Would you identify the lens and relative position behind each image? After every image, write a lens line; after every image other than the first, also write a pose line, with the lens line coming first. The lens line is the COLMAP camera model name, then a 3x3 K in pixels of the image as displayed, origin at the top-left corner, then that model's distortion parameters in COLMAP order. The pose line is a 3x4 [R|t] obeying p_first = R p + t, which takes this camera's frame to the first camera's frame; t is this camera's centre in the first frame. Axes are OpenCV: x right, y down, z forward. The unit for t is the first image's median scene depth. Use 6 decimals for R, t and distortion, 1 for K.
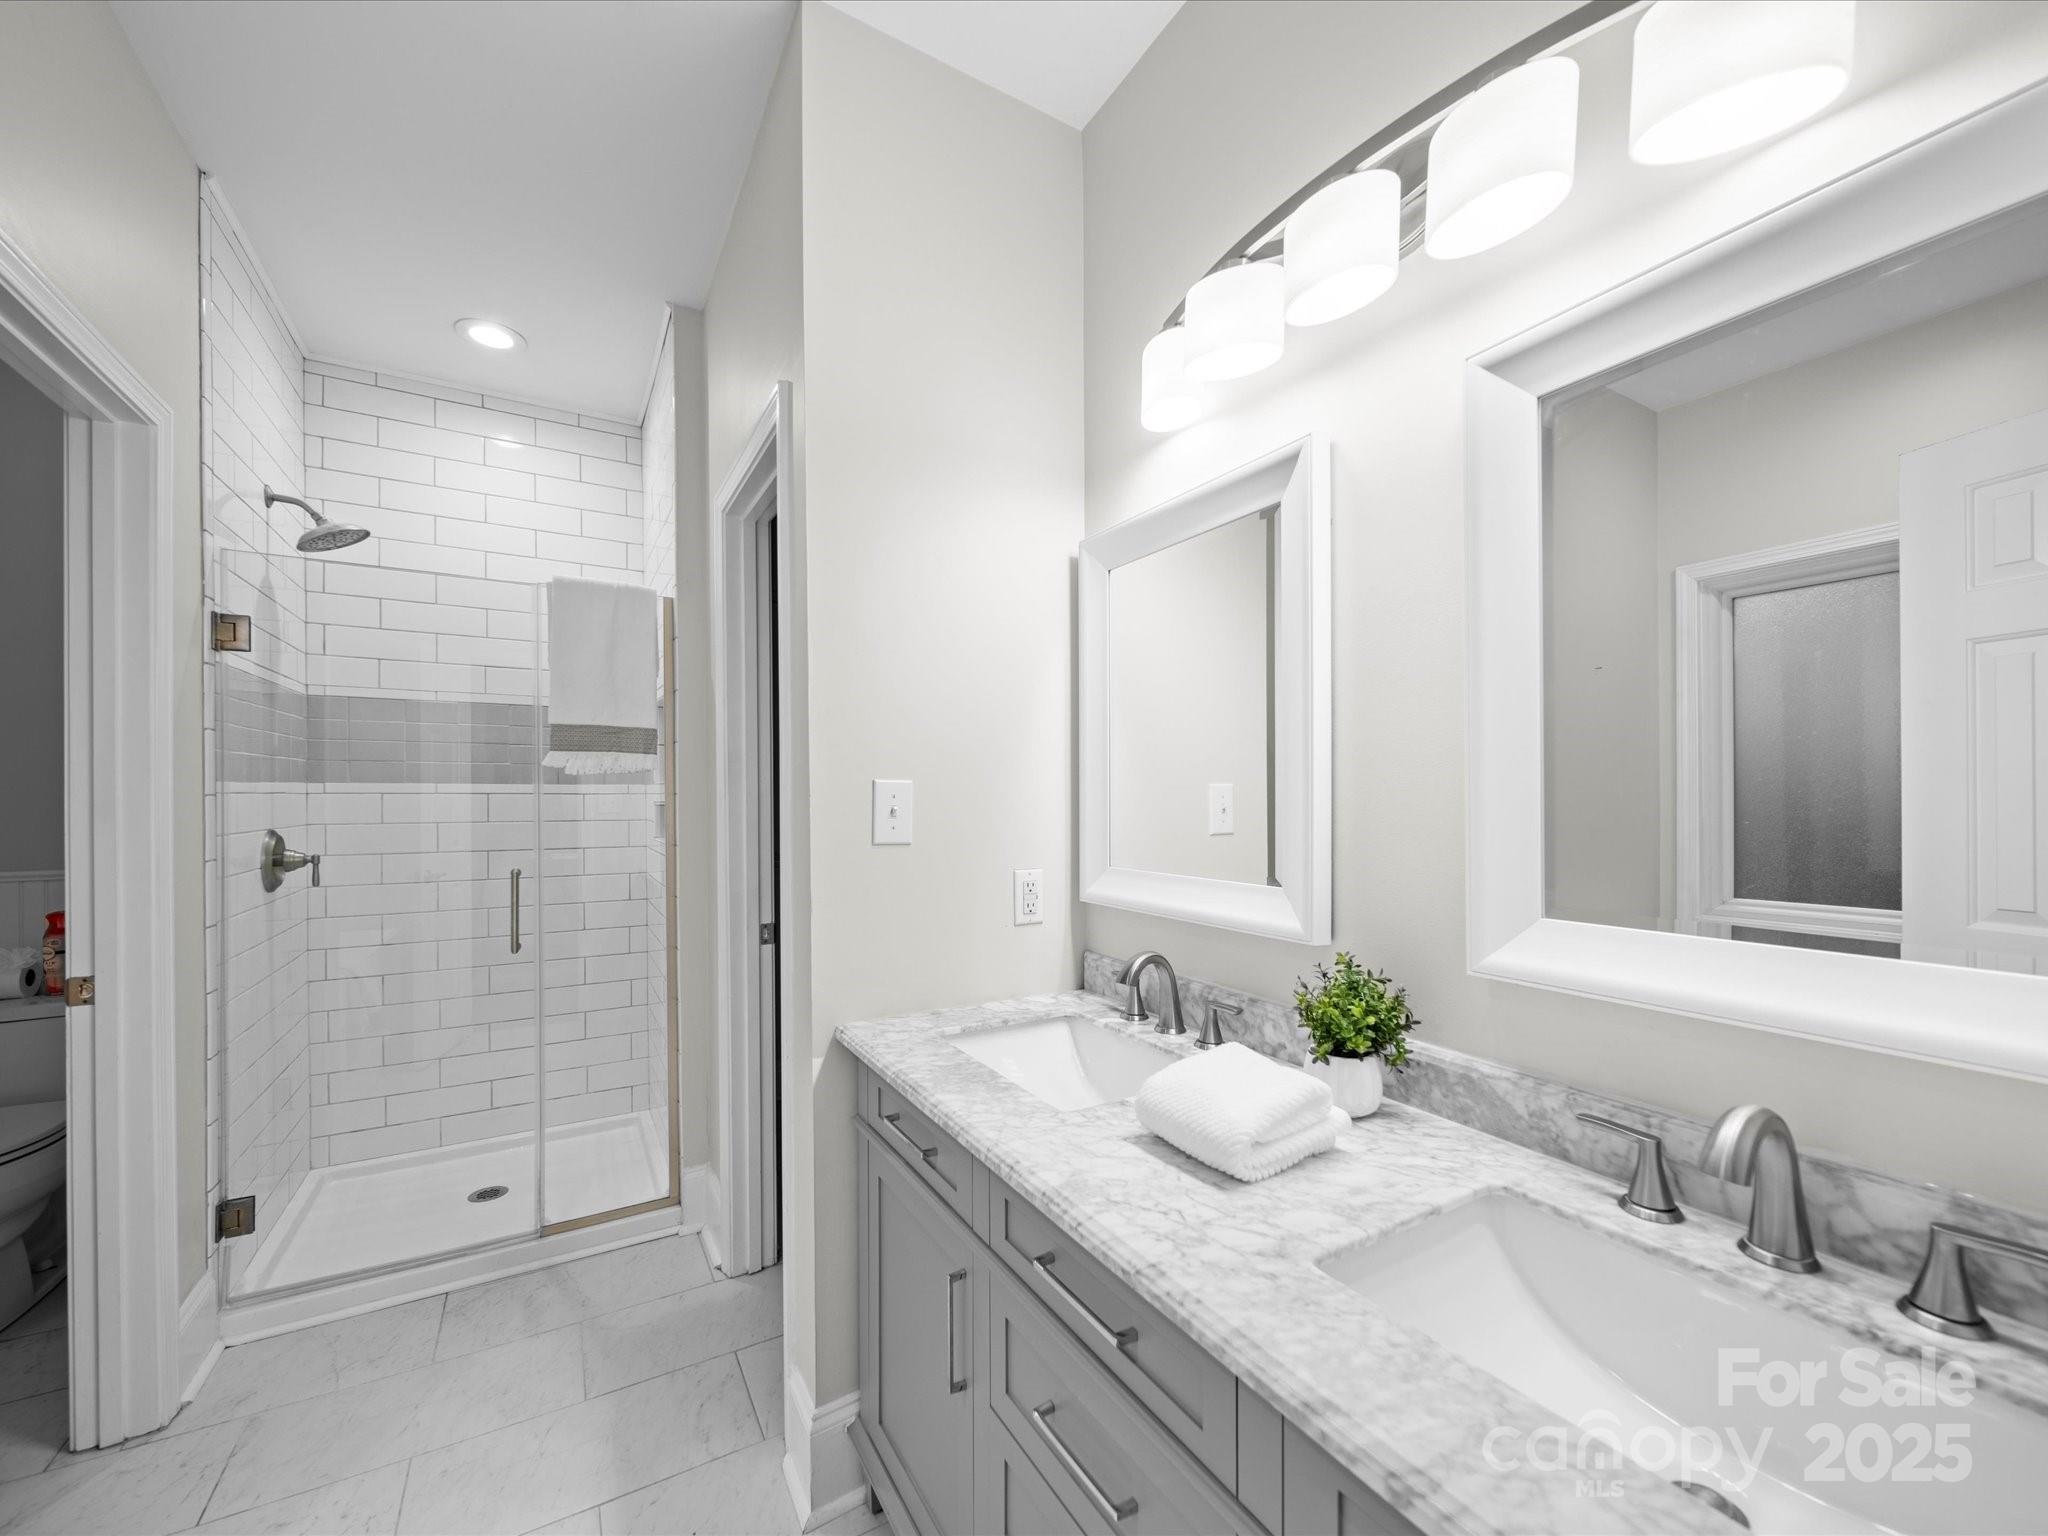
lens RADIAL K [[791.4, 0, 1022.4], [0, 791.4, 810.4], [0, 0, 1]] dist [0.012370, -0.000040]
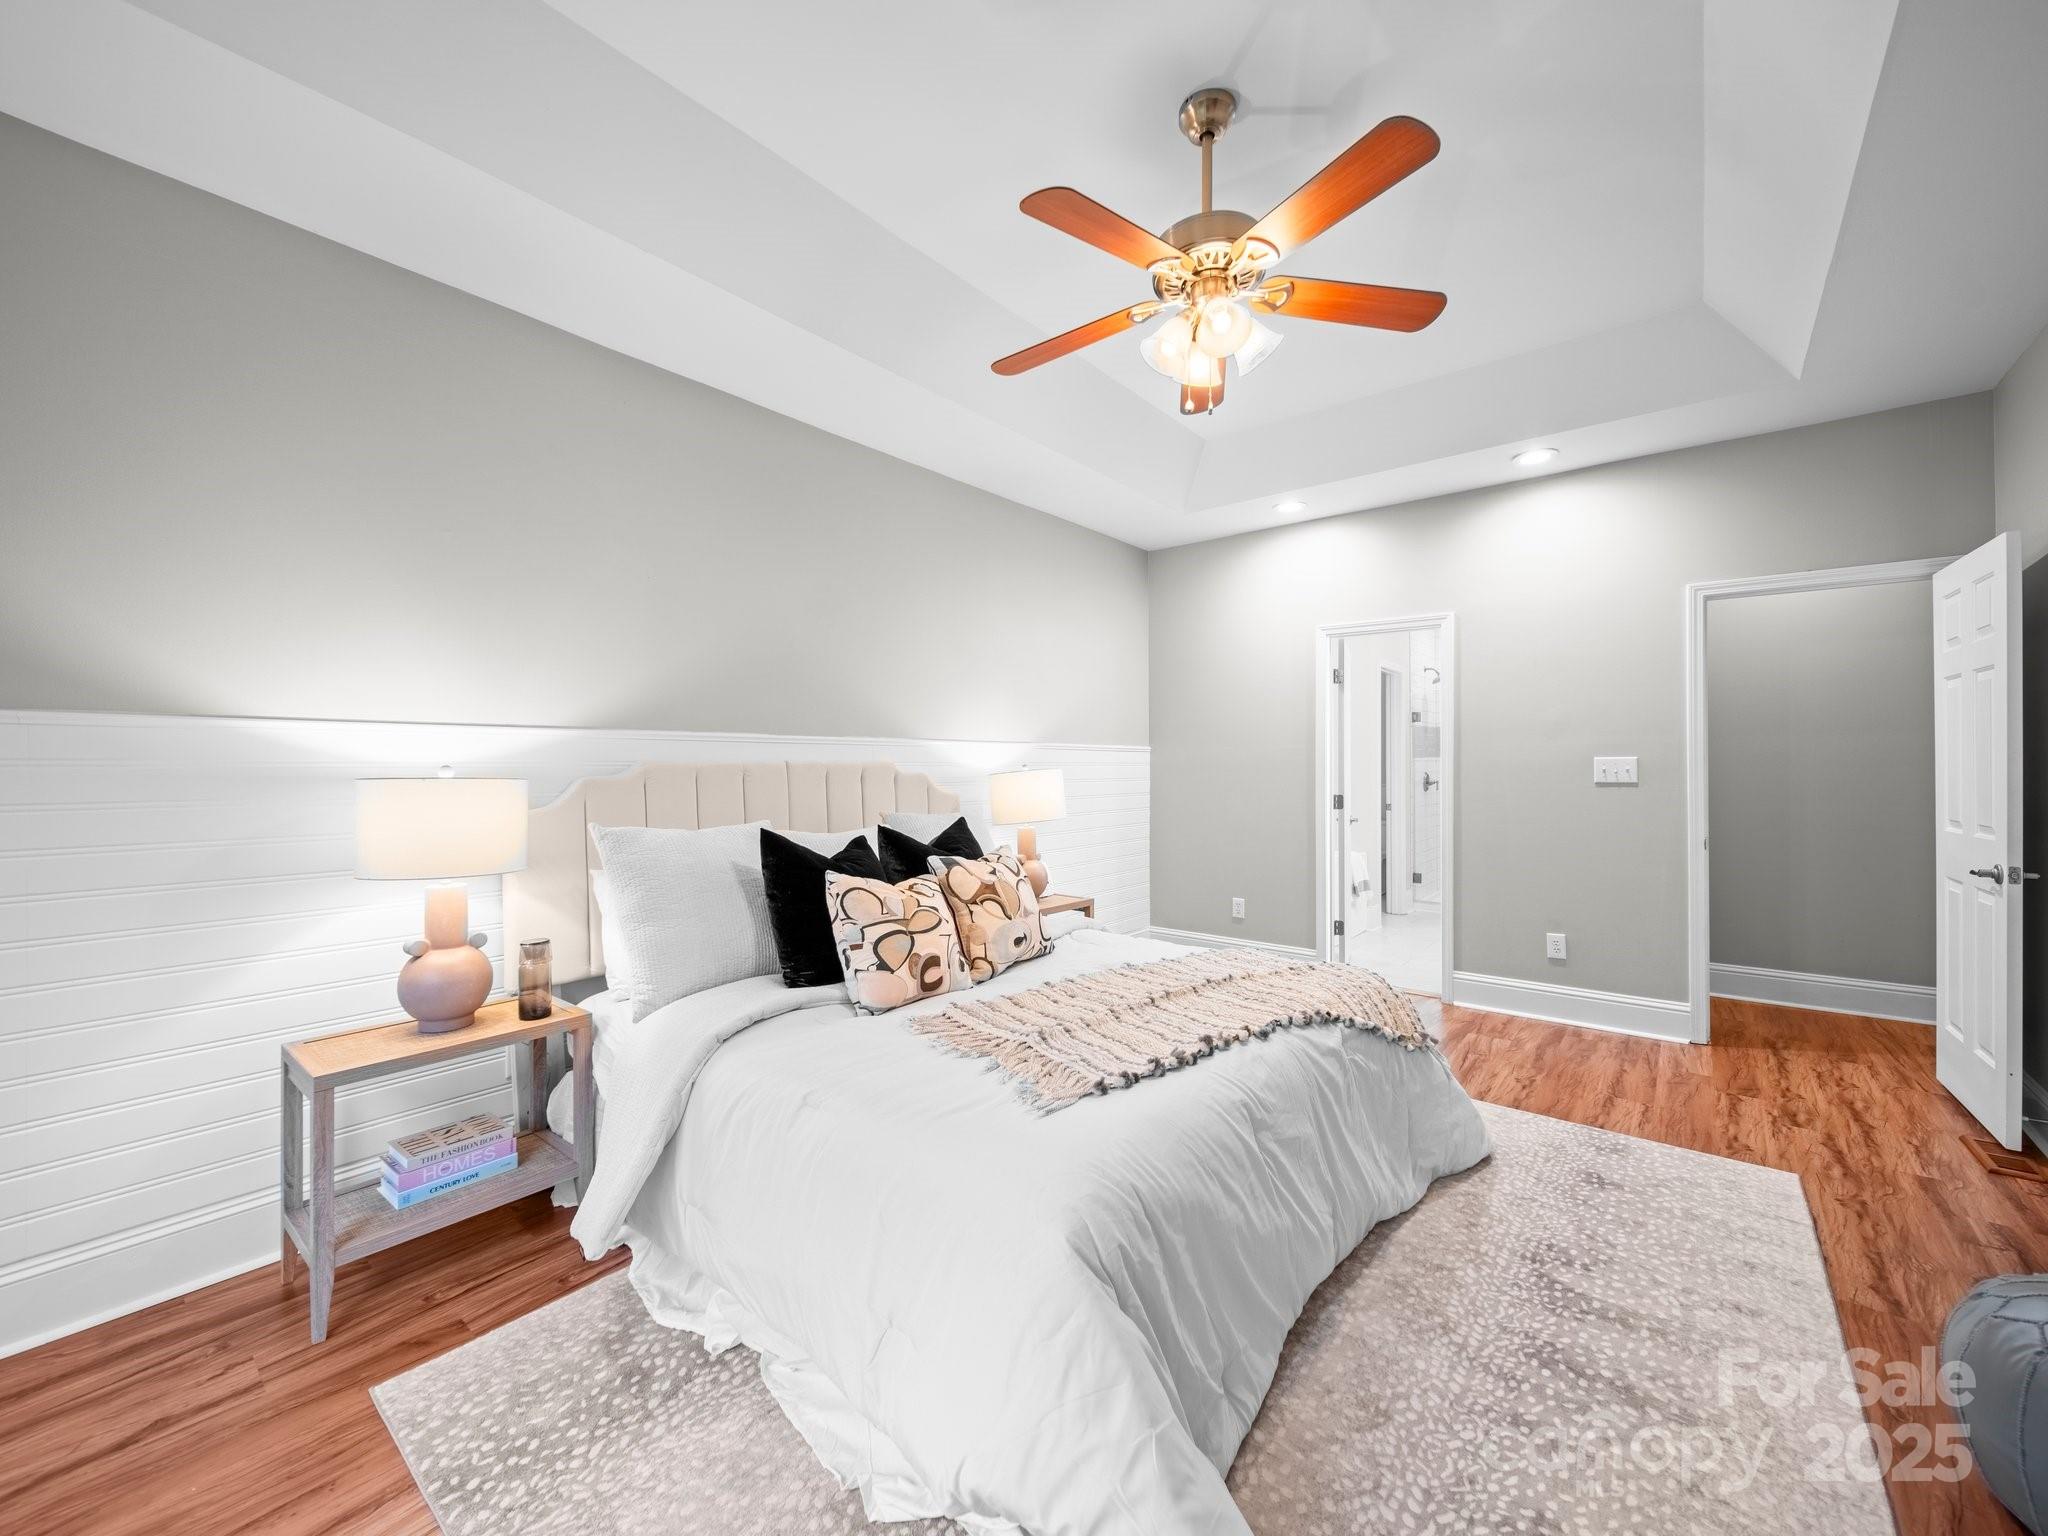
lens RADIAL K [[818.0, 0, 1022.6], [0, 818.0, 753.6], [0, 0, 1]] dist [0.004509, -0.003694]
pose [[0.342531, -0.000737, -0.939506, 1.360972], [-0.006031, 0.999977, -0.002983, -0.024937], [0.939487, 0.006688, 0.342519, -1.404375]]
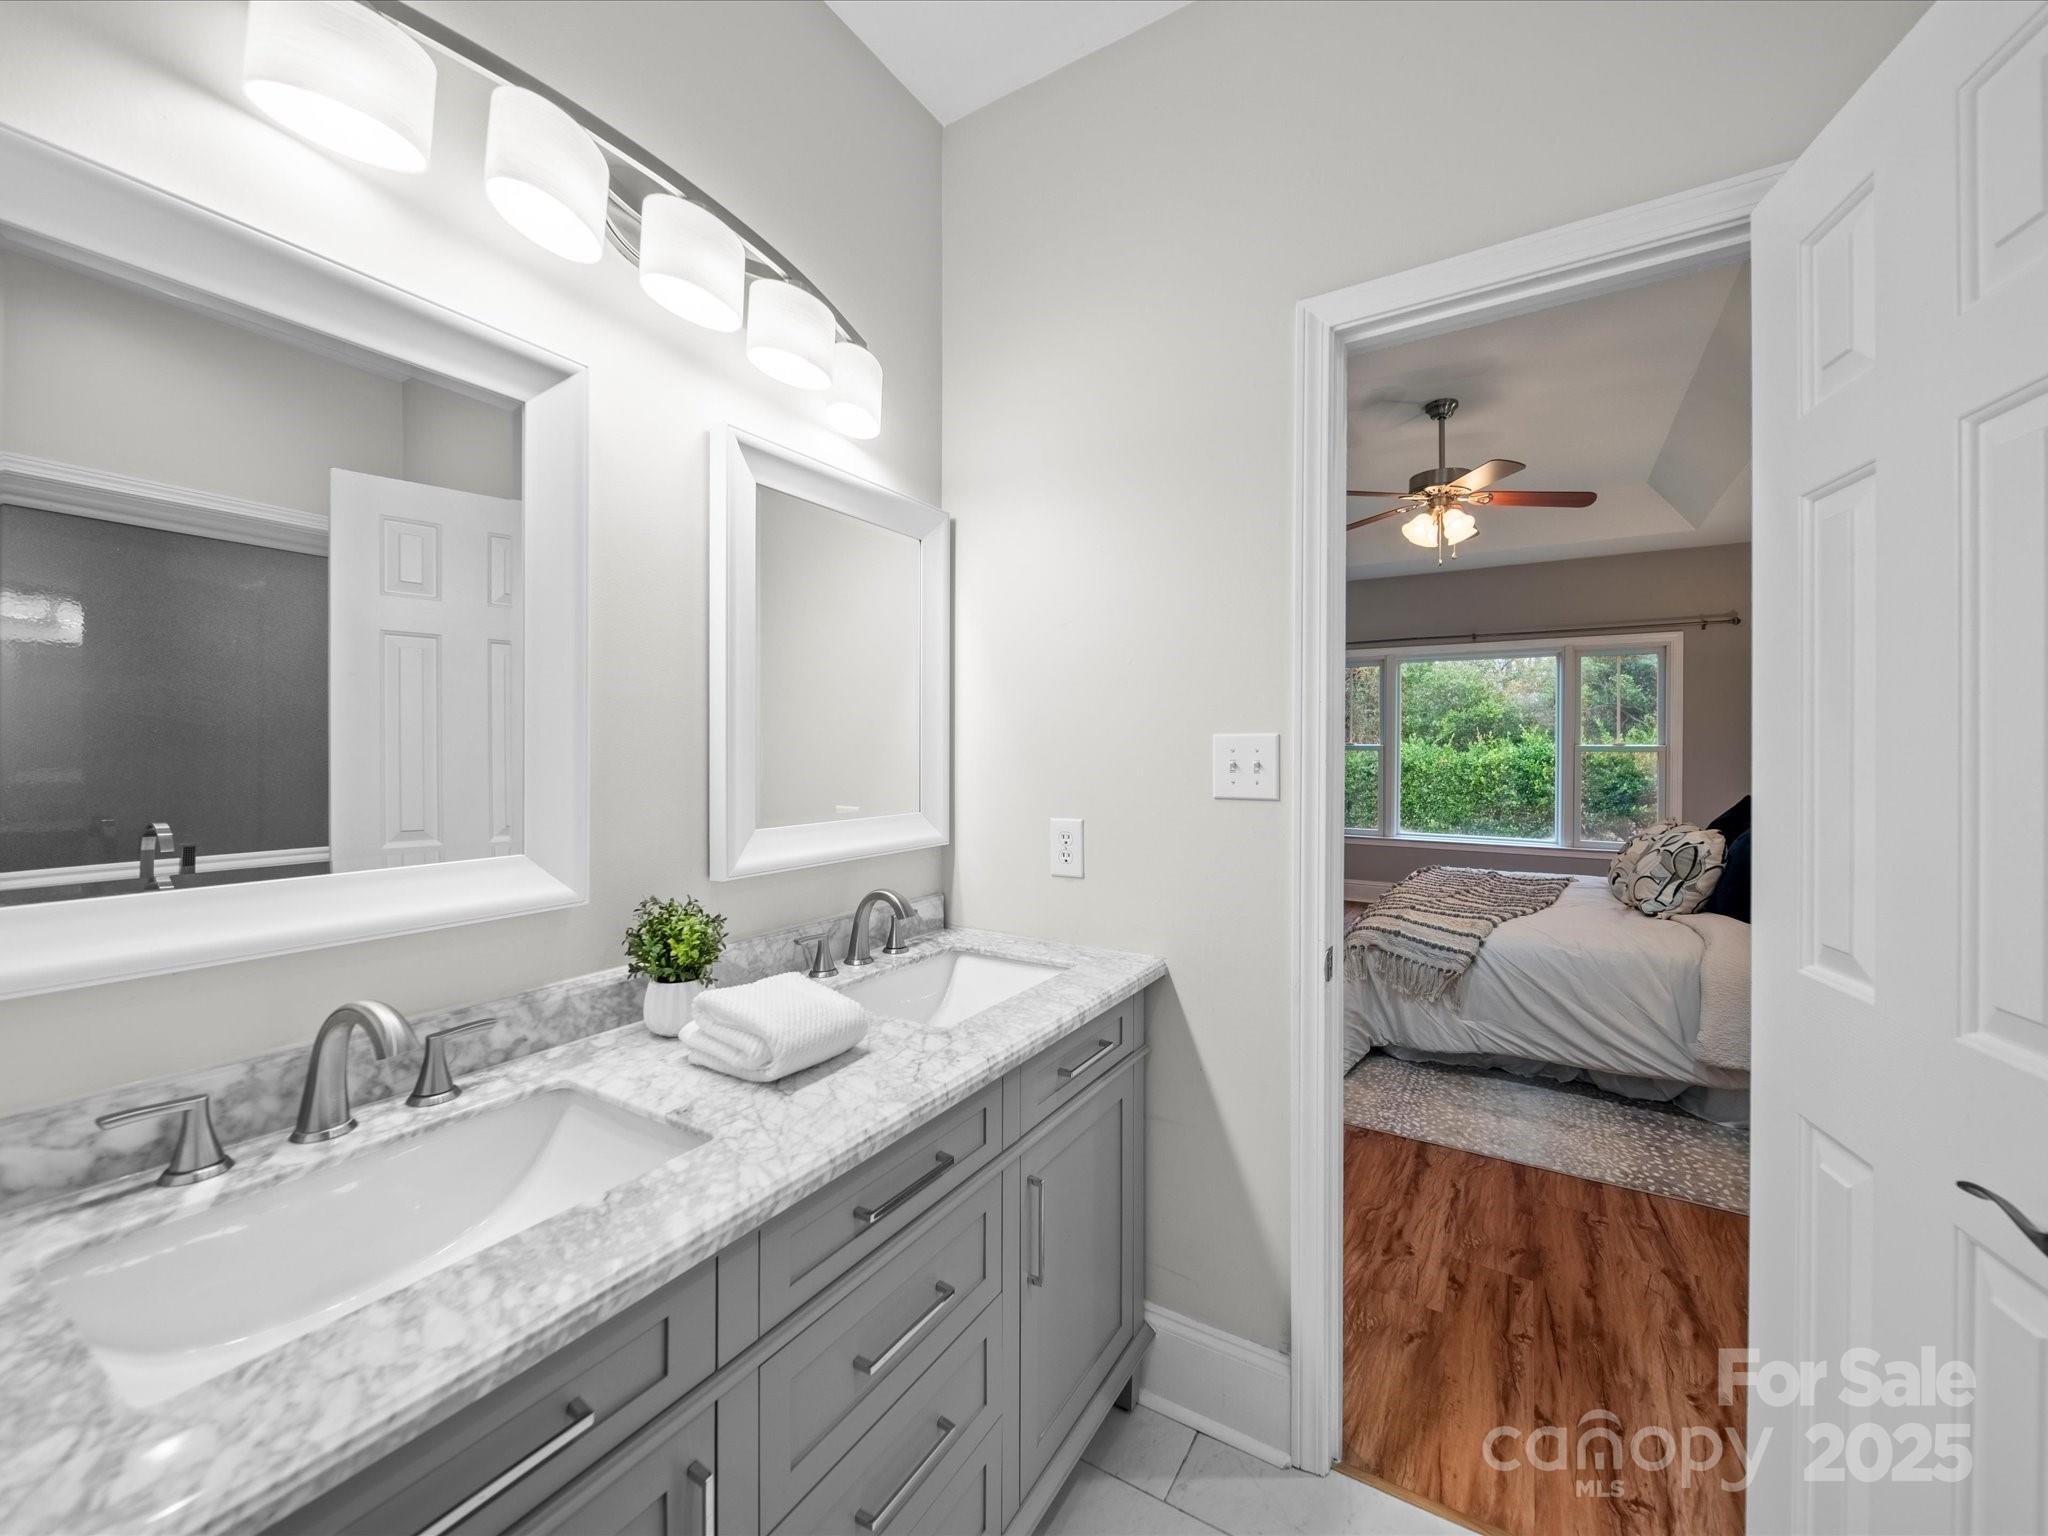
lens RADIAL K [[818.0, 0, 1022.6], [0, 818.0, 753.6], [0, 0, 1]] dist [0.004509, -0.003694]
pose [[-0.466944, 0.001233, 0.884286, -0.929049], [0.012044, 0.999915, 0.004966, -0.008241], [-0.884205, 0.012969, -0.466919, 1.249139]]
